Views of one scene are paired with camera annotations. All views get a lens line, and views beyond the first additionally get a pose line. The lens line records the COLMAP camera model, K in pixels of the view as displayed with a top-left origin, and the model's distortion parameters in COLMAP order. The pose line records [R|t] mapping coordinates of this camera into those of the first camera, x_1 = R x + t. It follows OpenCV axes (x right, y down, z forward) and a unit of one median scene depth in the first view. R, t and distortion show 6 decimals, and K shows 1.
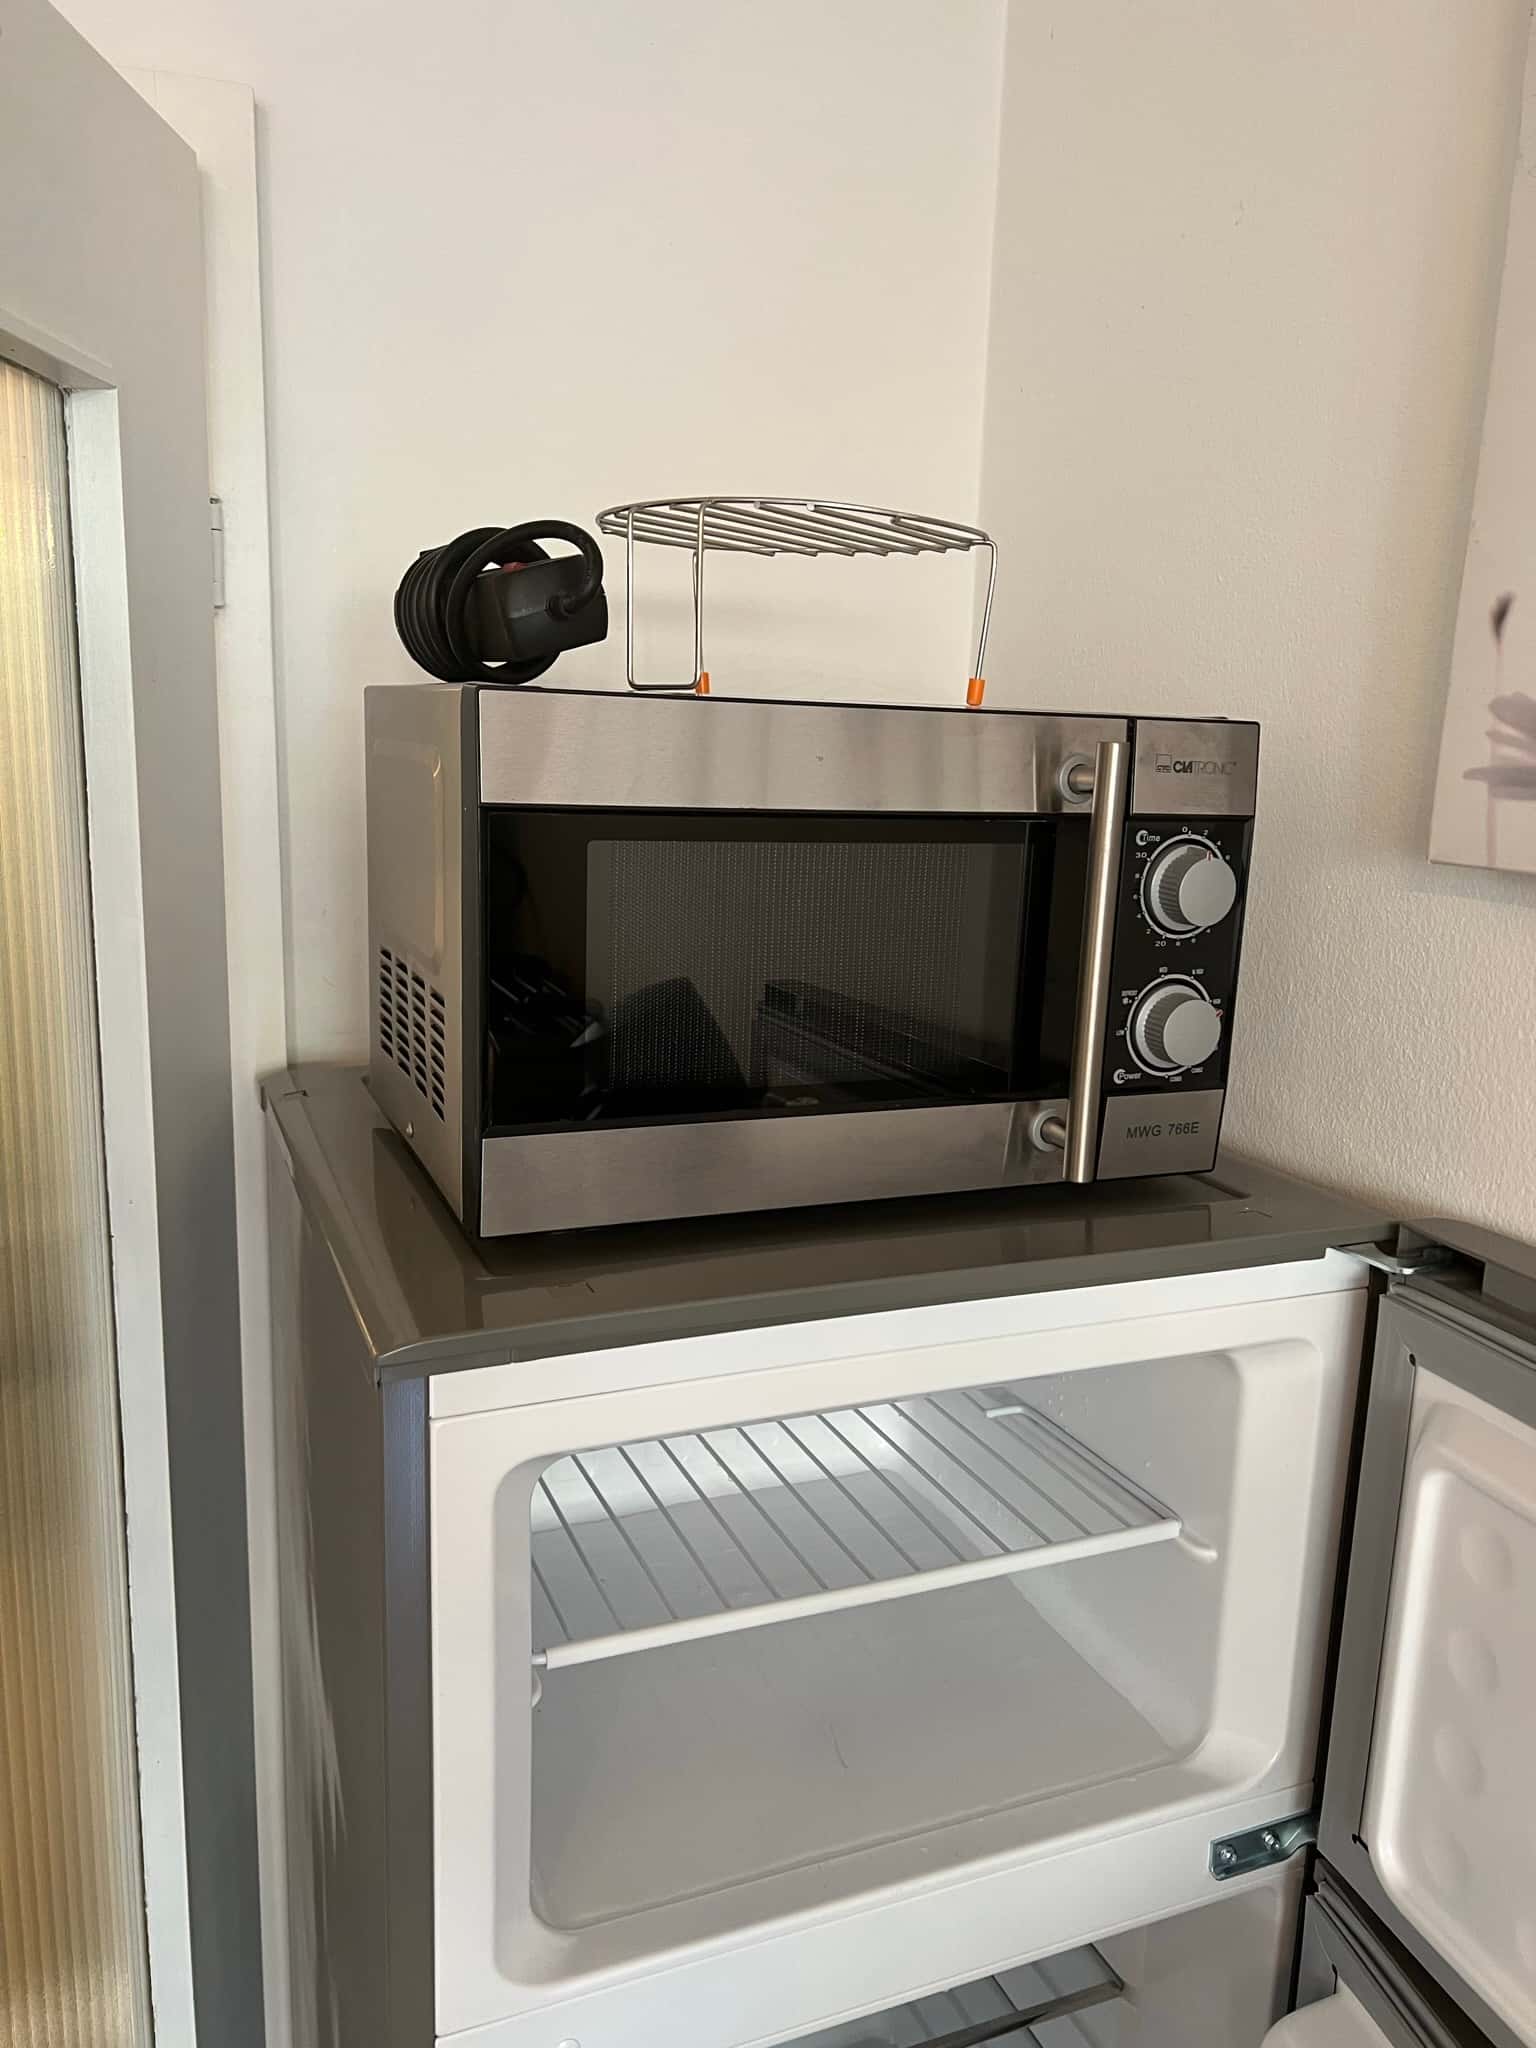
lens RADIAL K [[1542.1, 0, 768.0], [0, 1542.1, 1024.0], [0, 0, 1]] dist [0.004558, -0.003631]
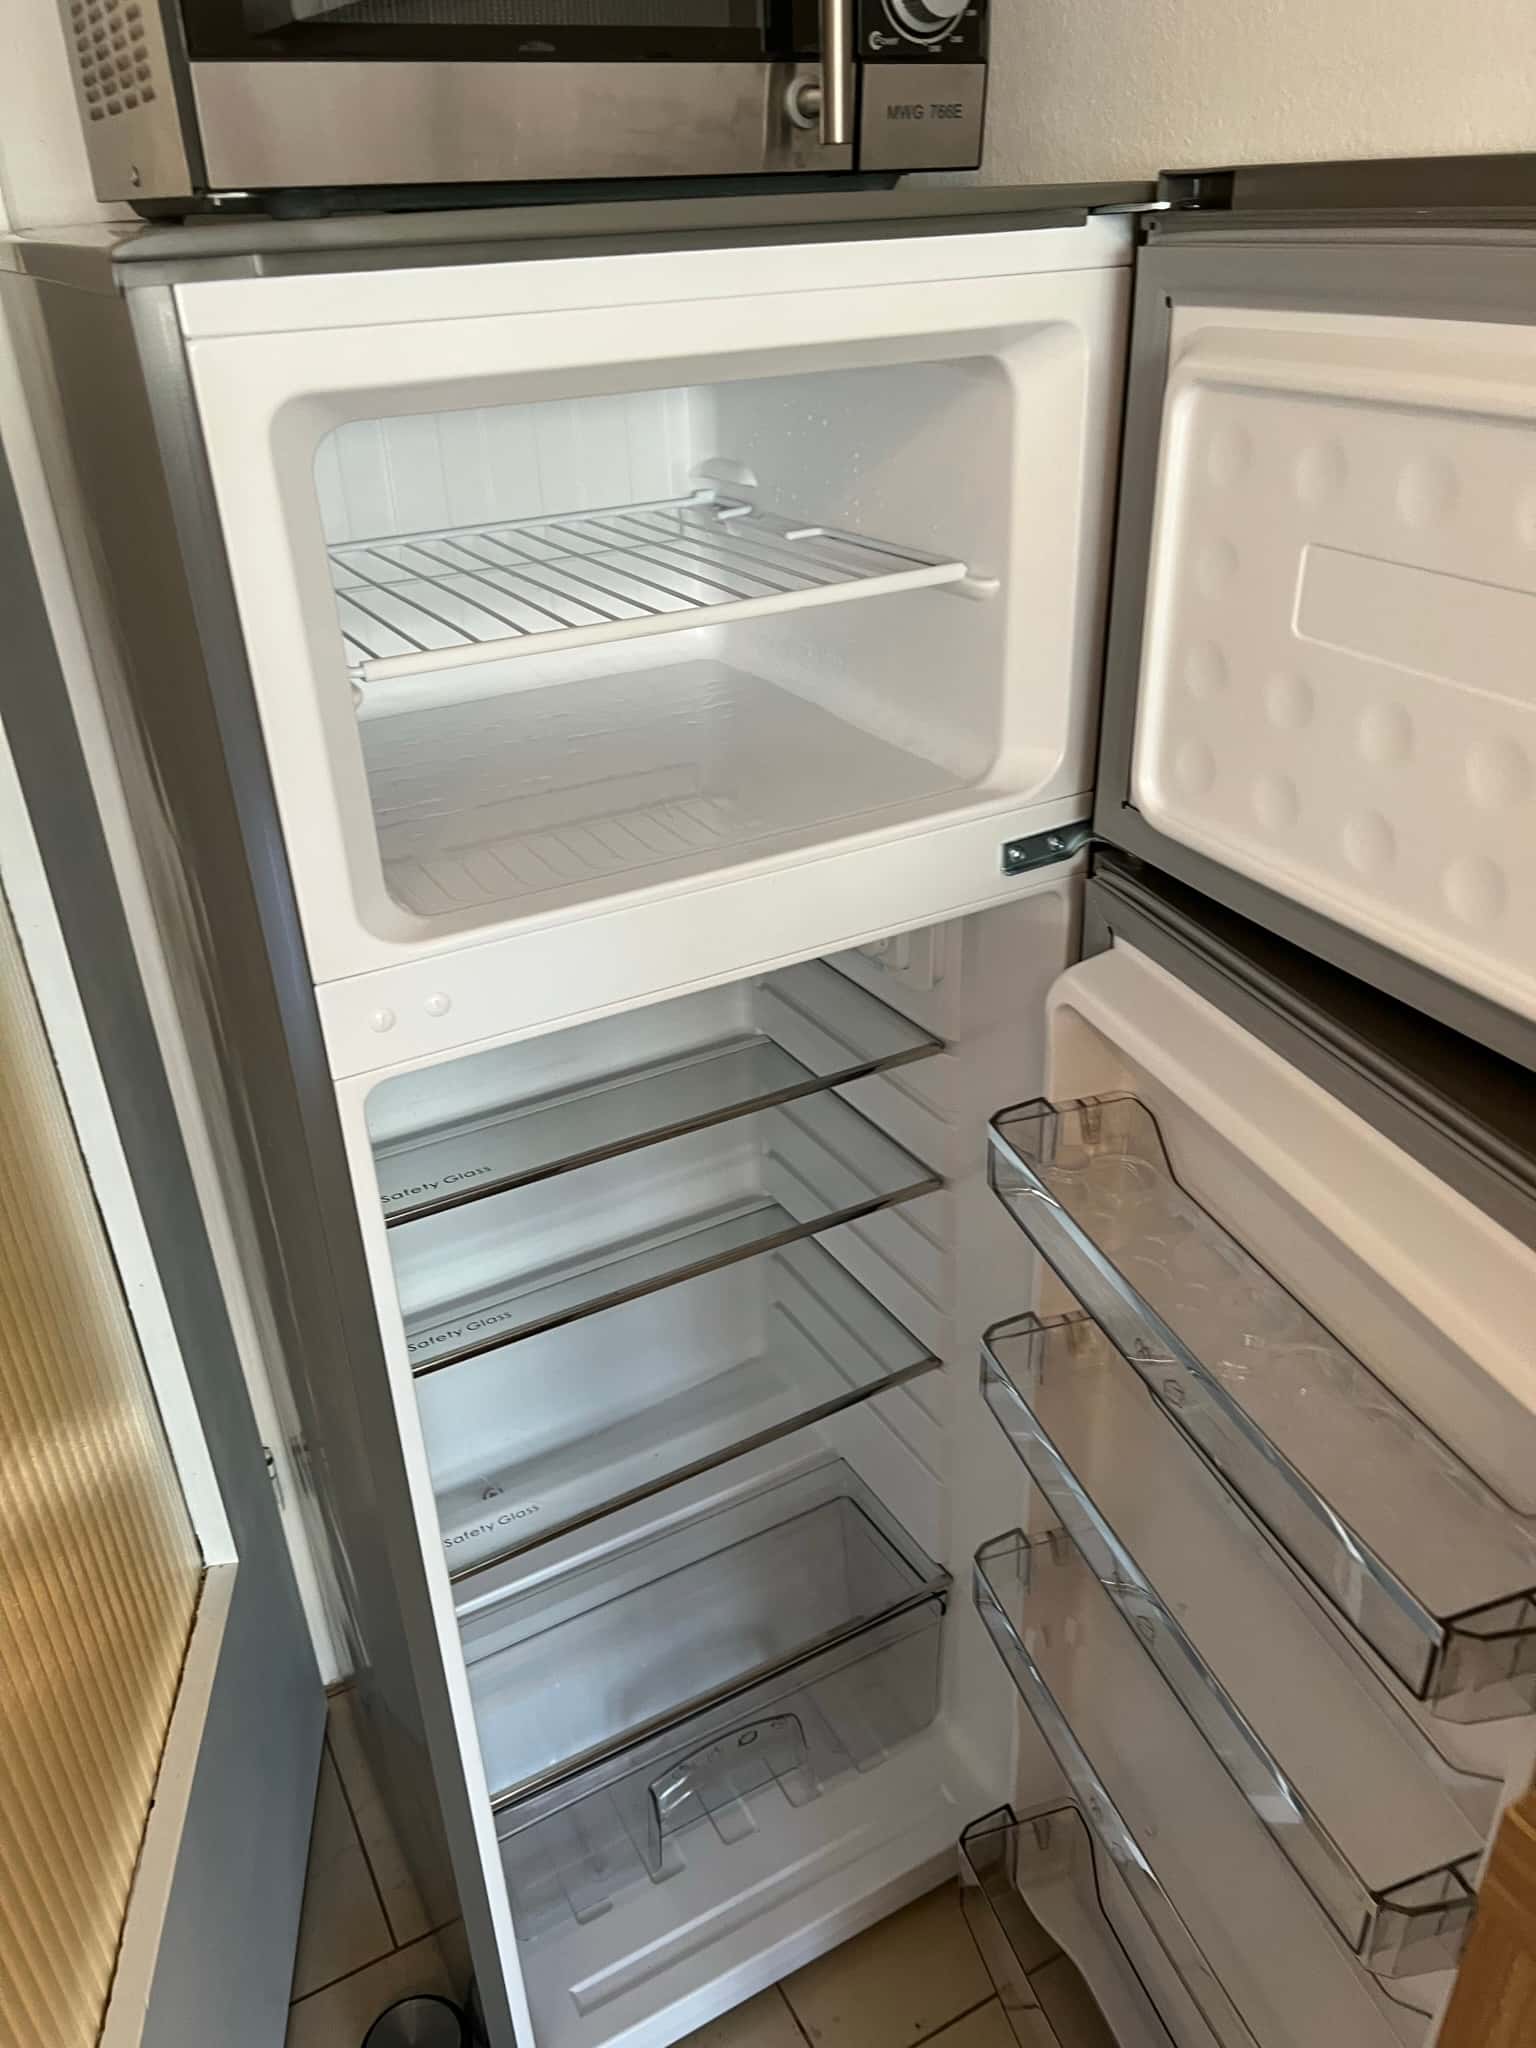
lens RADIAL K [[1501.8, 0, 768.0], [0, 1501.8, 1024.0], [0, 0, 1]] dist [0.007125, 0.000185]
pose [[0.990510, -0.115231, 0.074907, 0.021849], [0.086794, 0.947040, 0.309163, 0.323274], [-0.106566, -0.299728, 0.948054, -0.062827]]
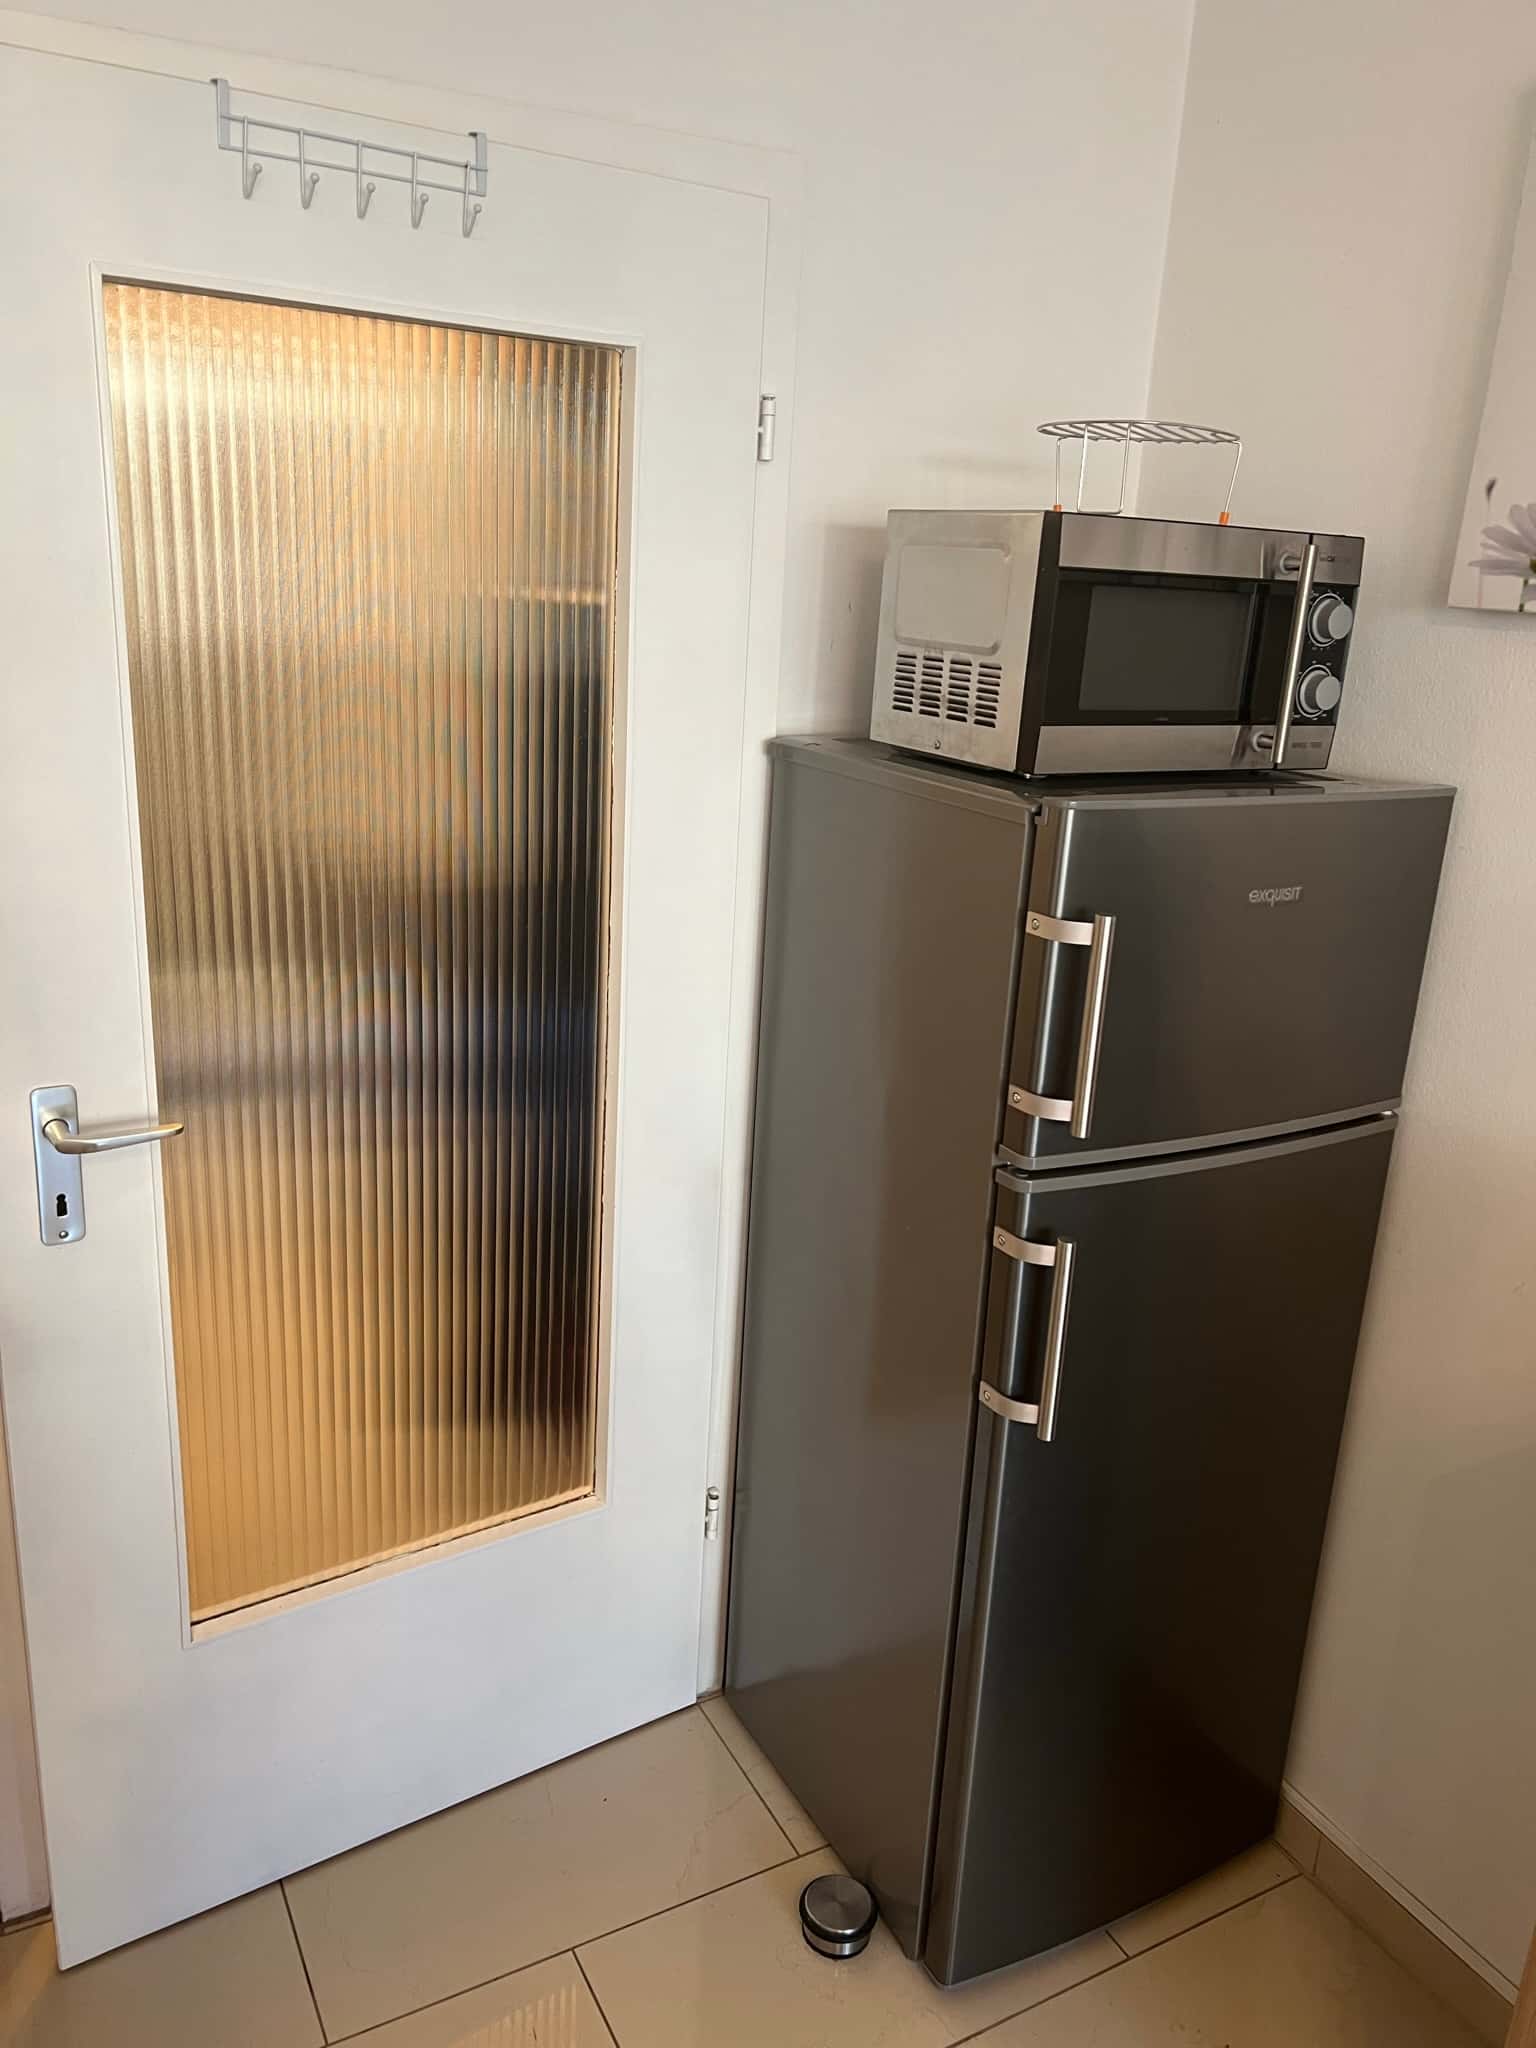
lens RADIAL K [[1501.8, 0, 768.0], [0, 1501.8, 1024.0], [0, 0, 1]] dist [0.007125, 0.000185]
pose [[0.990925, -0.020000, 0.132917, -0.740643], [0.005611, 0.994161, 0.107765, 0.224070], [-0.134296, -0.106041, 0.985251, -0.919160]]
